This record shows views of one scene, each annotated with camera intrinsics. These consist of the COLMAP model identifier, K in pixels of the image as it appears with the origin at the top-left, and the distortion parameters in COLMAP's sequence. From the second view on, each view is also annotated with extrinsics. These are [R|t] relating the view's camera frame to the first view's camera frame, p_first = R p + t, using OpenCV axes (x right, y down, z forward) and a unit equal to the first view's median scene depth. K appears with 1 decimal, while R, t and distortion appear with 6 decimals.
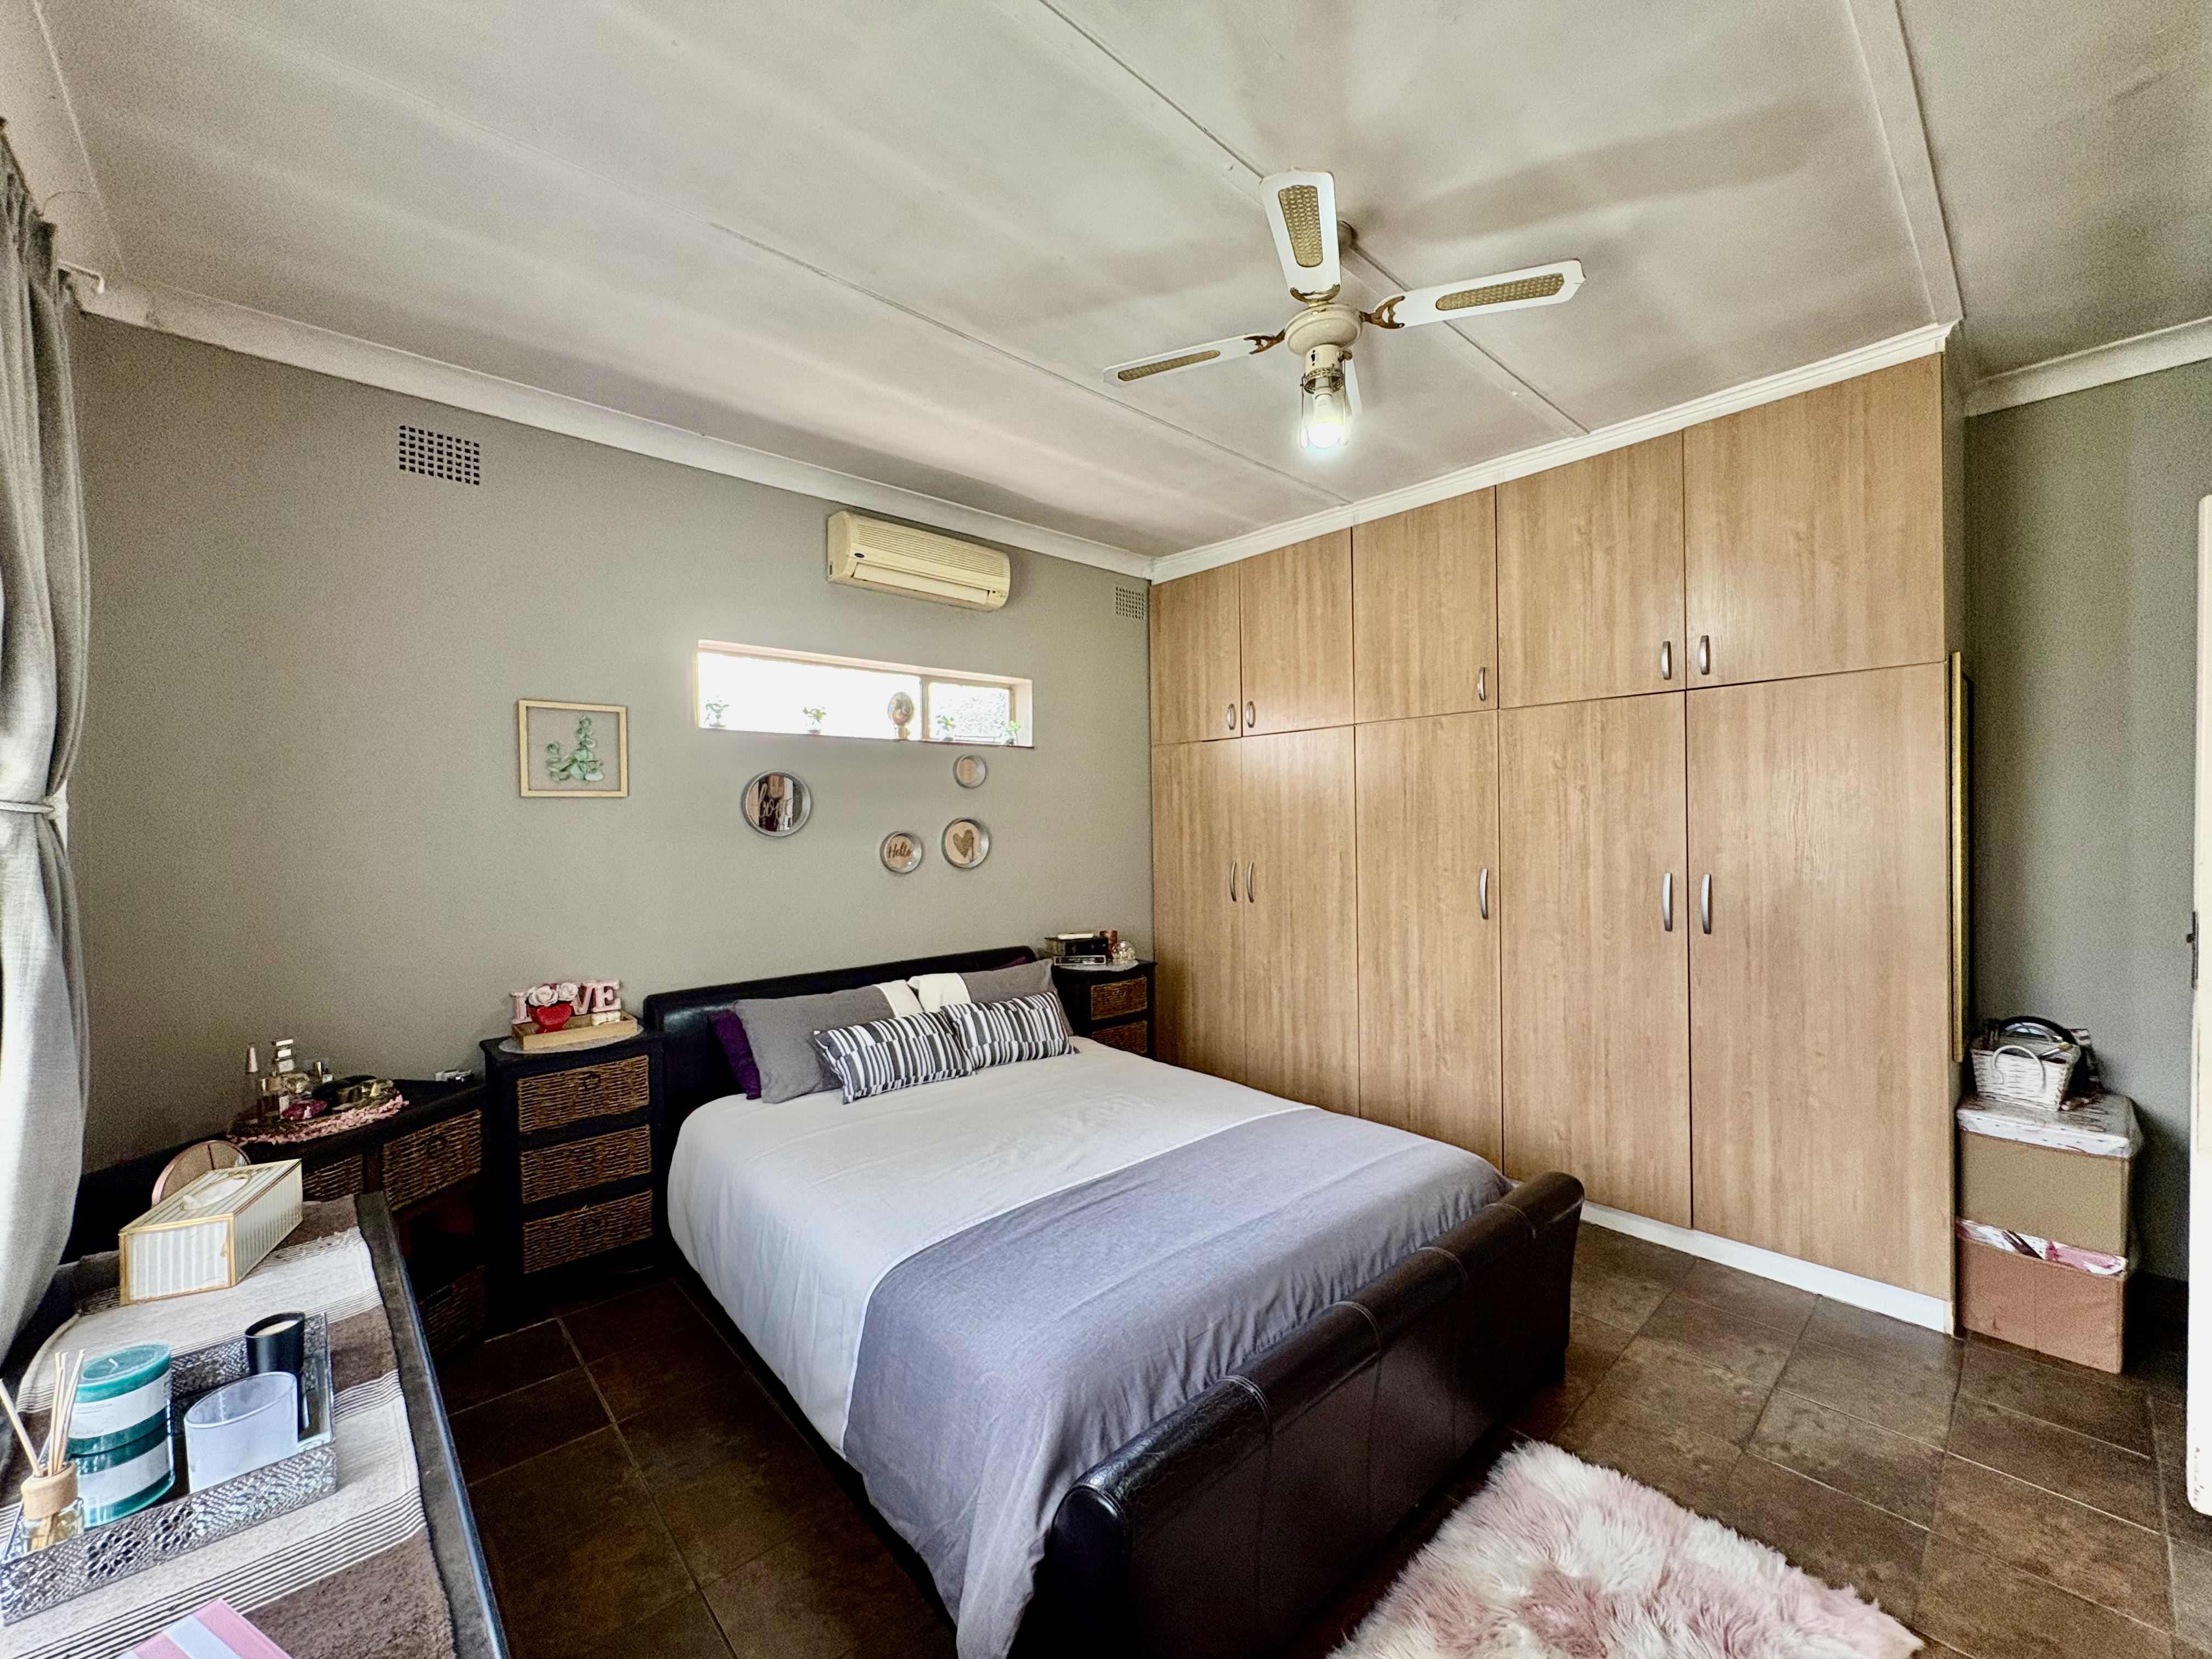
lens RADIAL K [[883.5, 0, 1104.4], [0, 883.5, 825.8], [0, 0, 1]] dist [-0.002631, 0.001027]
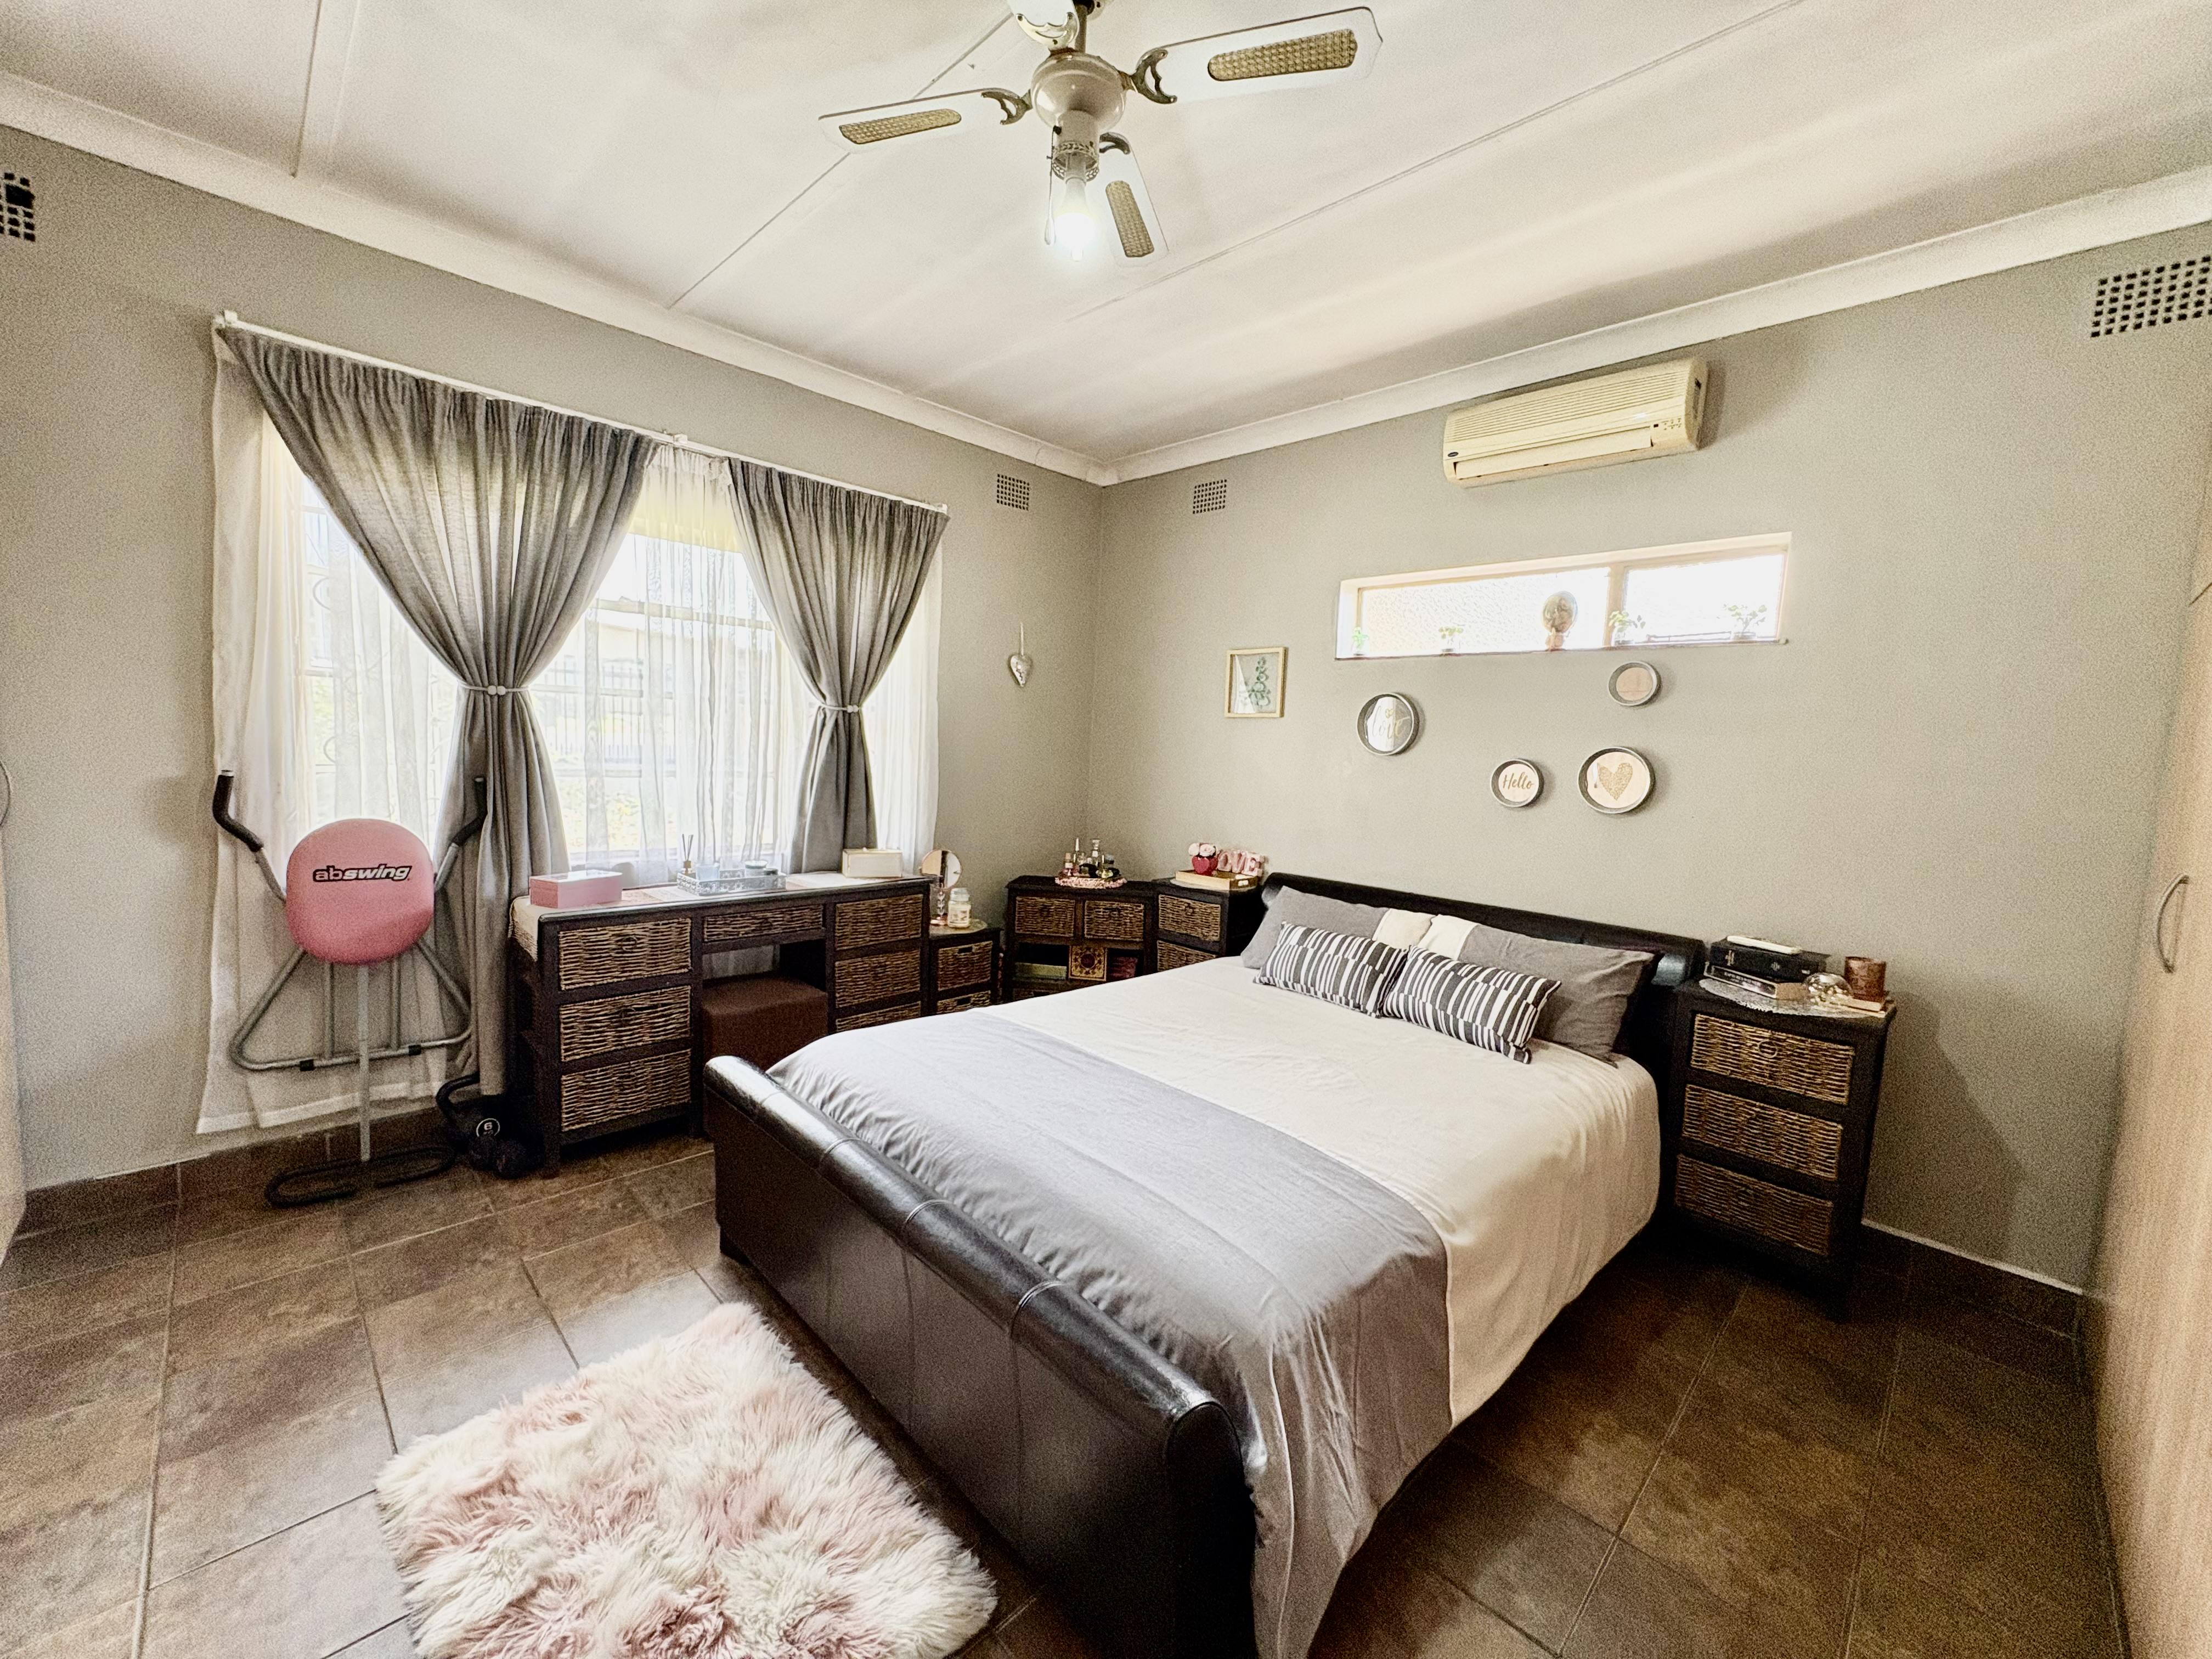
lens RADIAL K [[883.5, 0, 1104.0], [0, 883.5, 827.0], [0, 0, 1]] dist [-0.002631, 0.001027]
pose [[0.037738, 0.104230, -0.993837, 0.667579], [-0.056021, 0.993202, 0.102037, 0.008040], [0.997716, 0.051825, 0.043321, 0.613000]]
